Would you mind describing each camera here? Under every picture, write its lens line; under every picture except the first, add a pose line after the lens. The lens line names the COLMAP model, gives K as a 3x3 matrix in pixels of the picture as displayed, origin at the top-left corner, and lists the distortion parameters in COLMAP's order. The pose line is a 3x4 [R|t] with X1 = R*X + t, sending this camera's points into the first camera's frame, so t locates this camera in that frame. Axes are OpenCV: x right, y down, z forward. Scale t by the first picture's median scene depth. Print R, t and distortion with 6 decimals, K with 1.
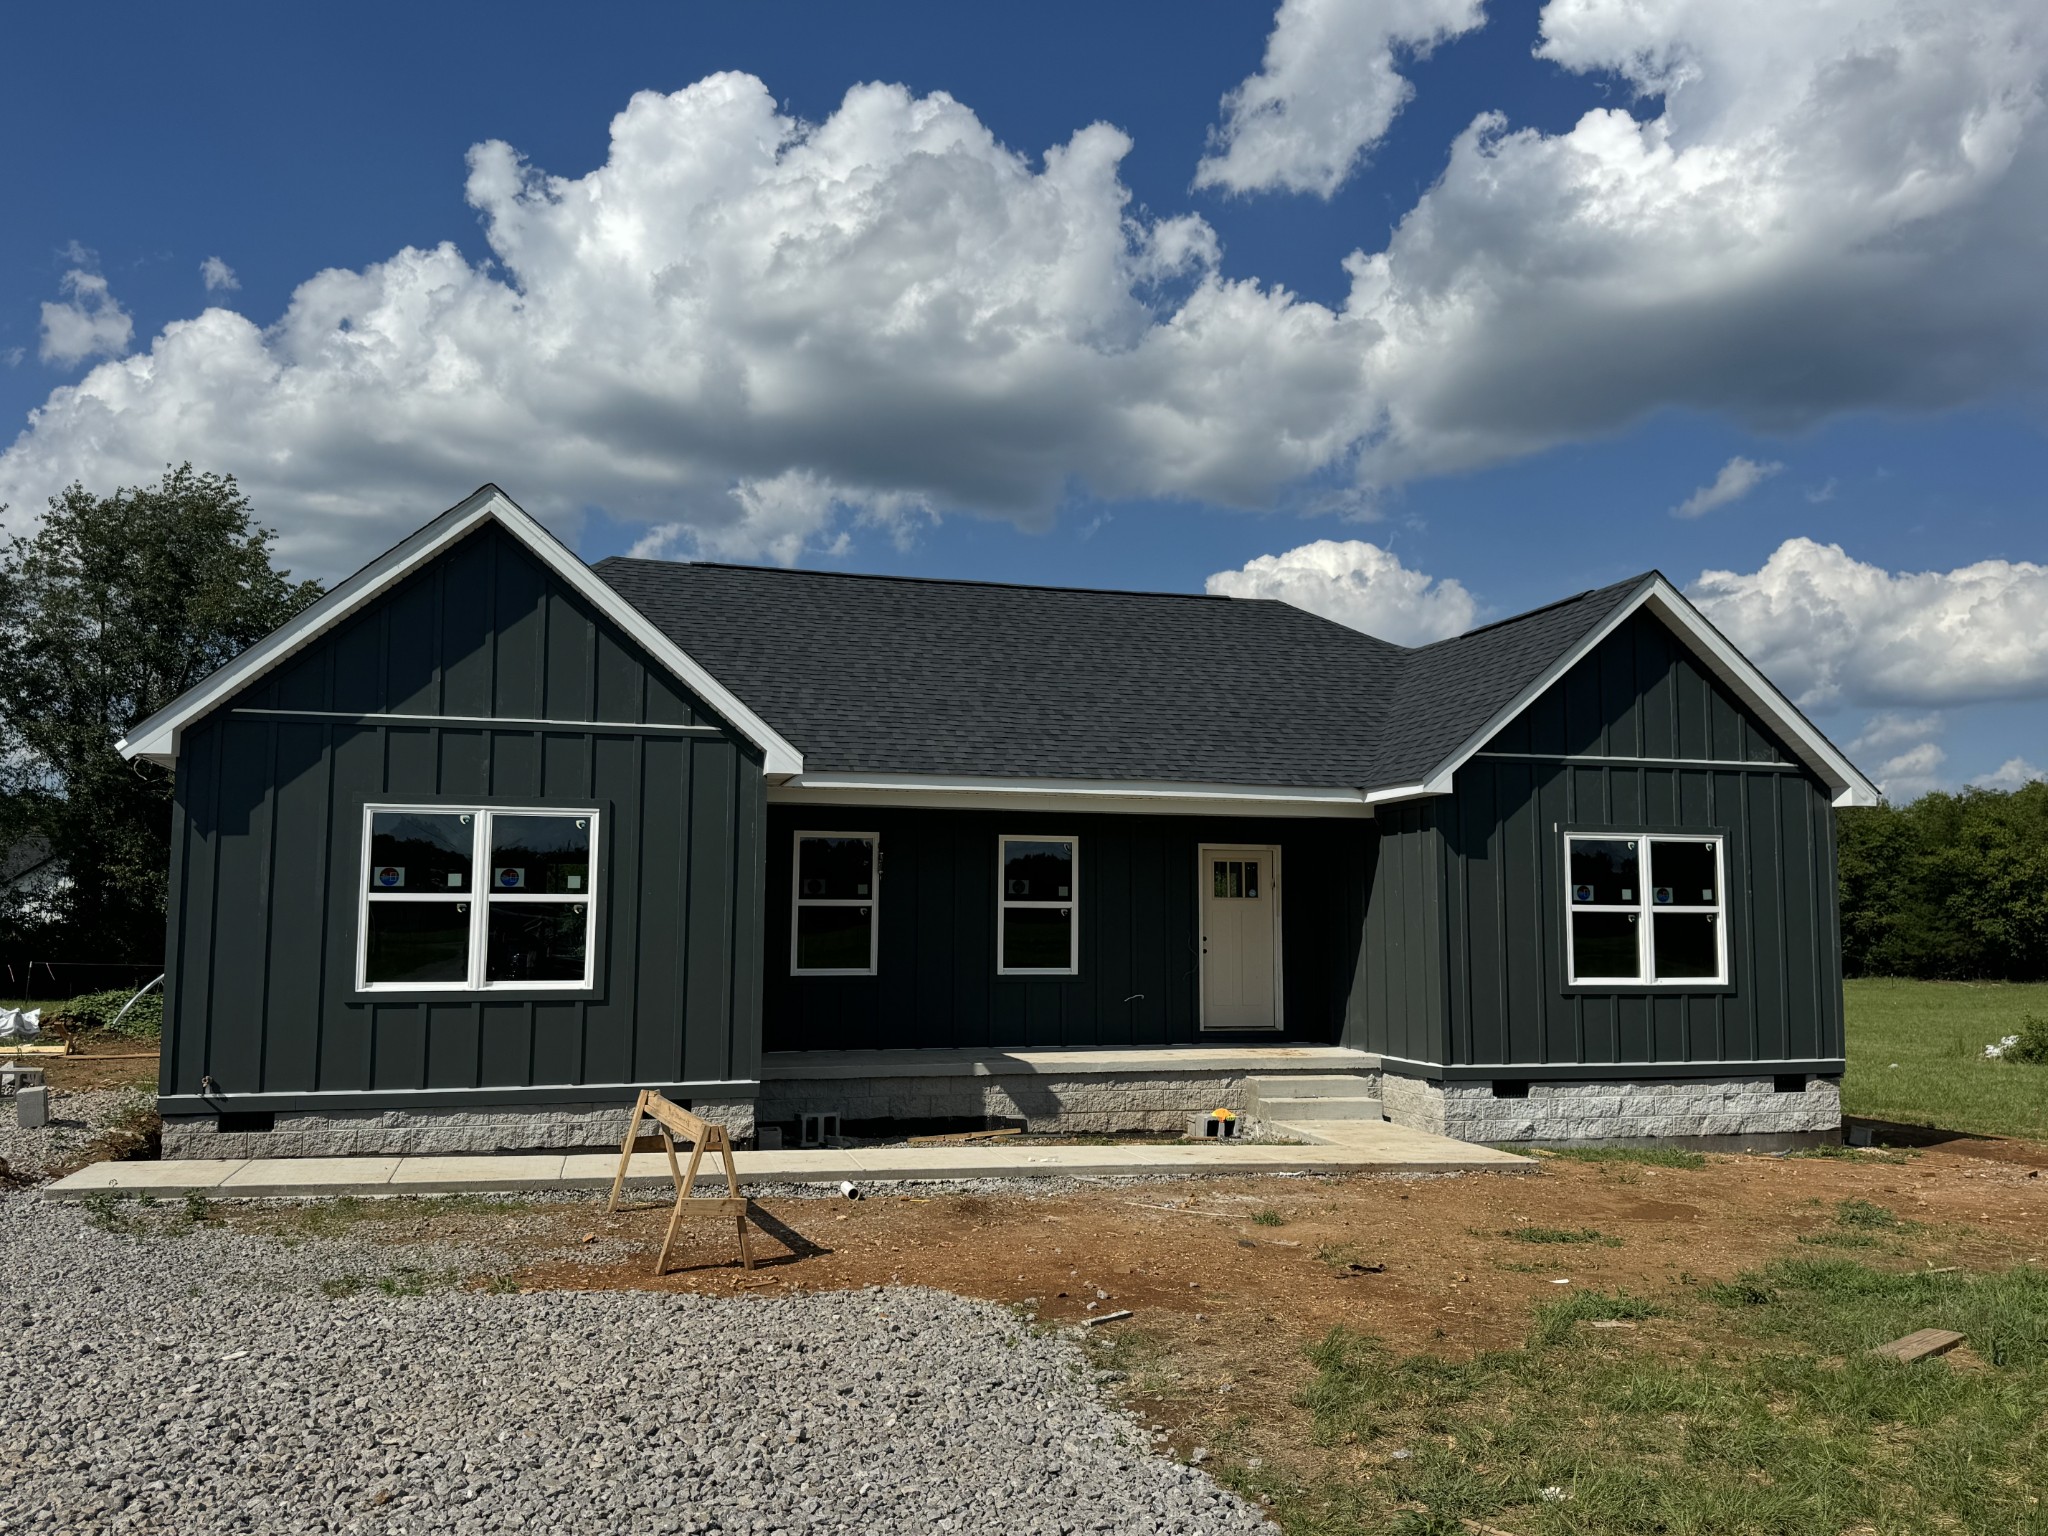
lens RADIAL K [[1595.2, 0, 984.7], [0, 1595.2, 824.5], [0, 0, 1]] dist [0.038625, -0.004690]
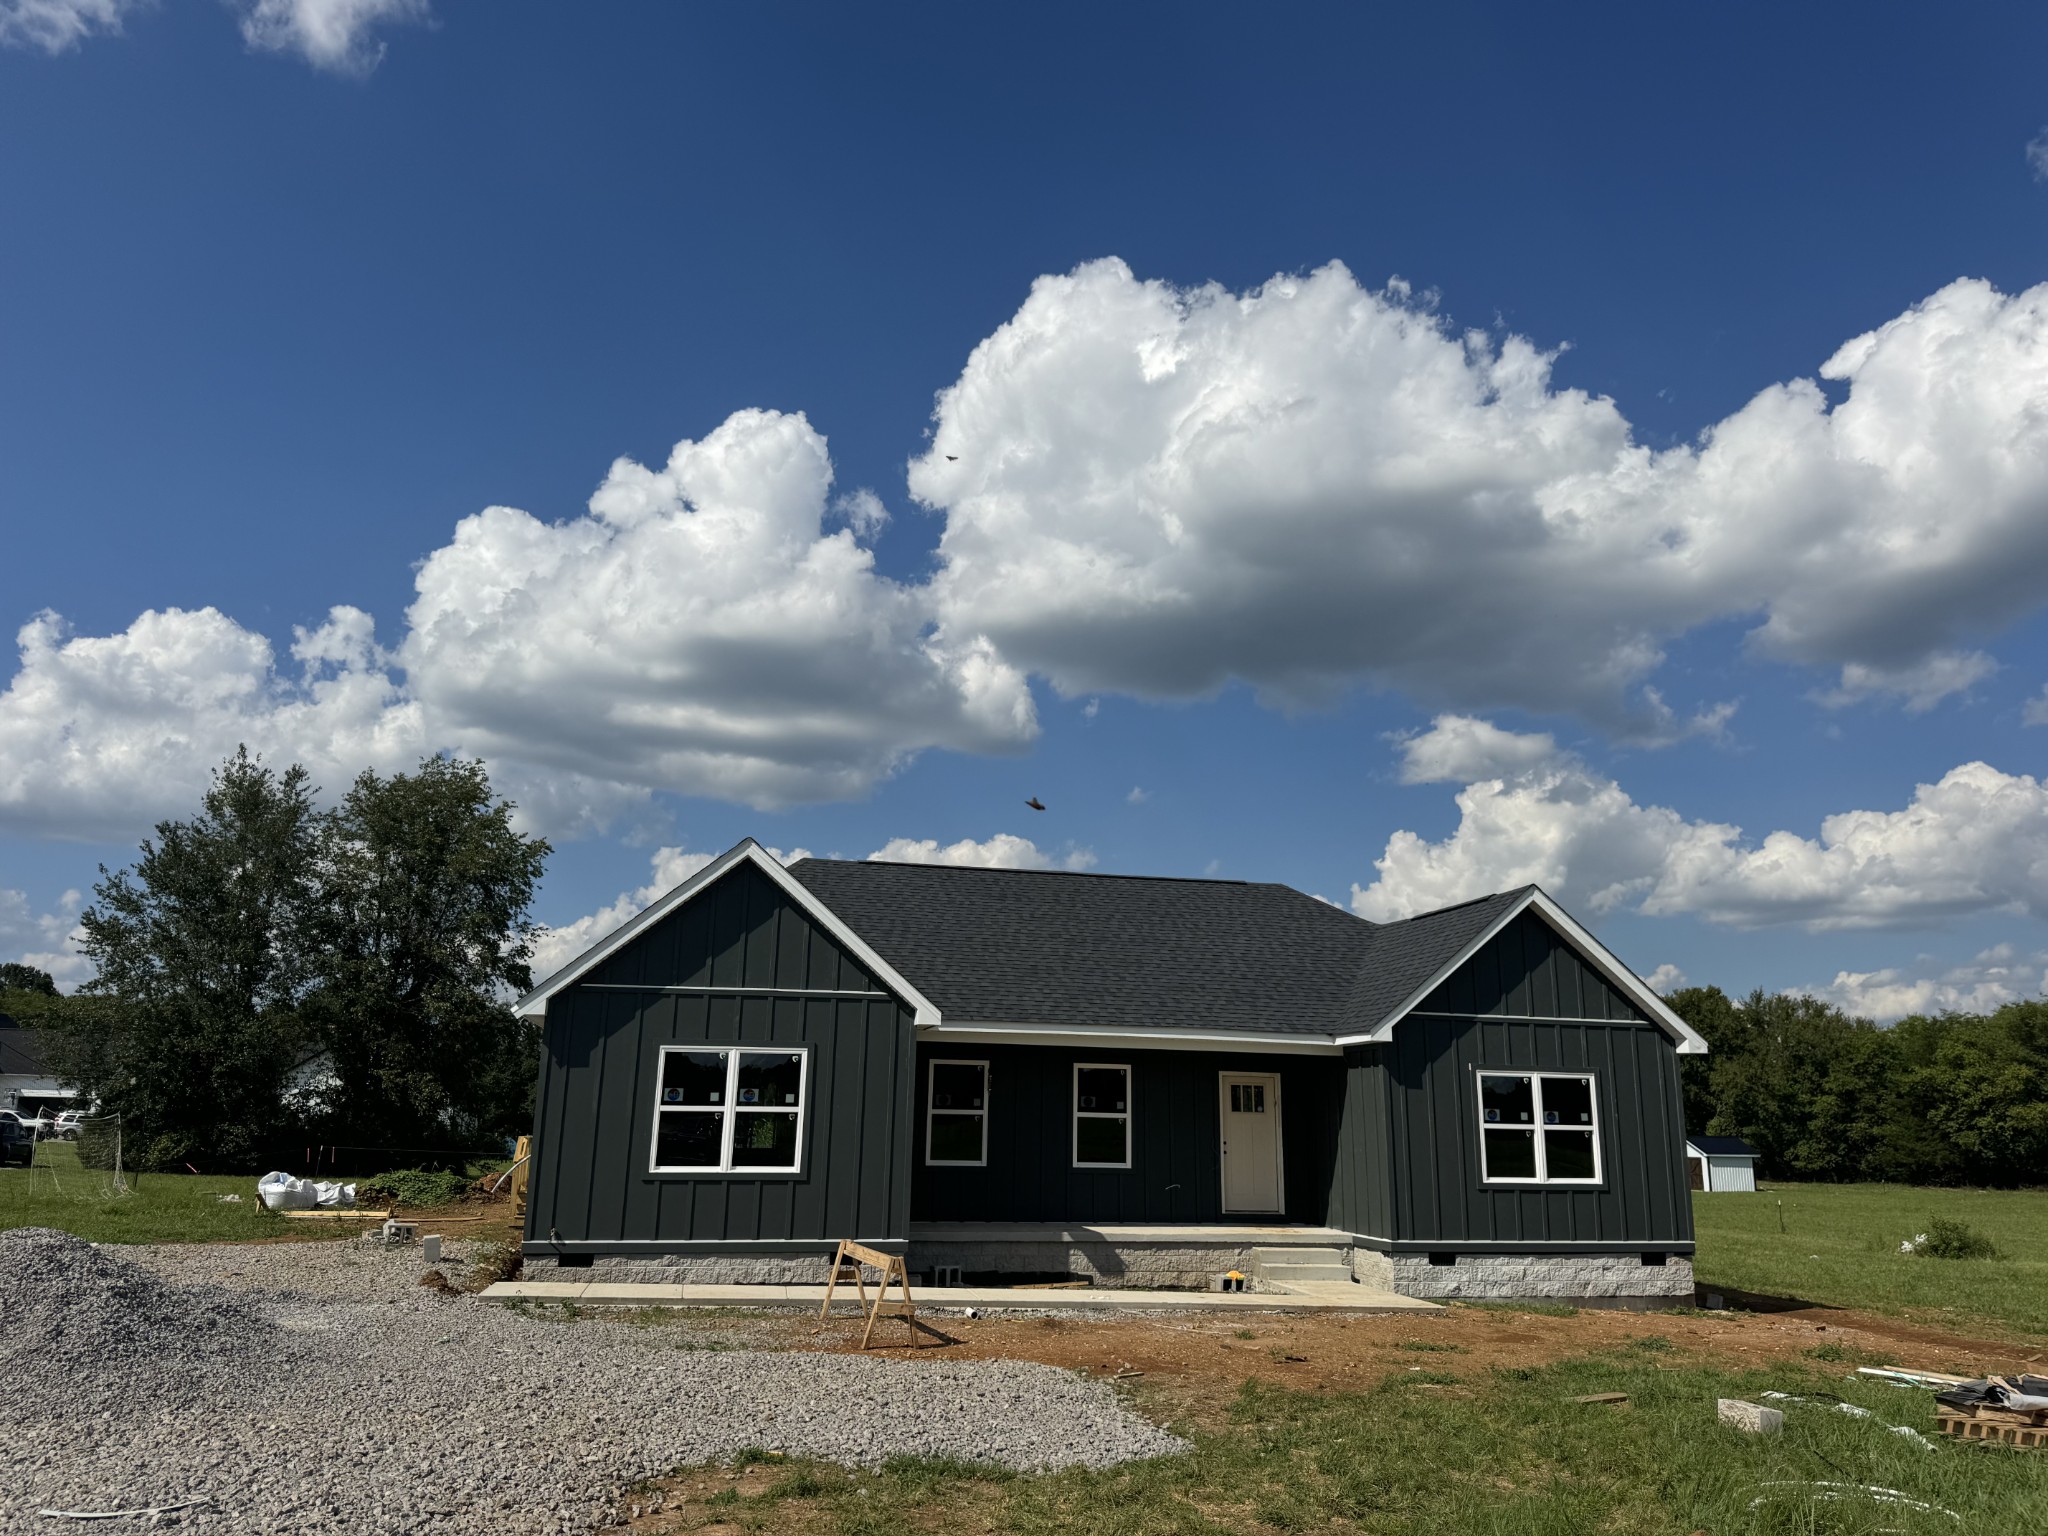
lens RADIAL K [[1448.9, 0, 995.5], [0, 1448.9, 765.8], [0, 0, 1]] dist [0.111215, -0.233040]
pose [[0.998581, 0.001222, -0.053247, 0.008375], [-0.010469, 0.984738, -0.173730, -0.030442], [0.052222, 0.174041, 0.983353, -0.335193]]
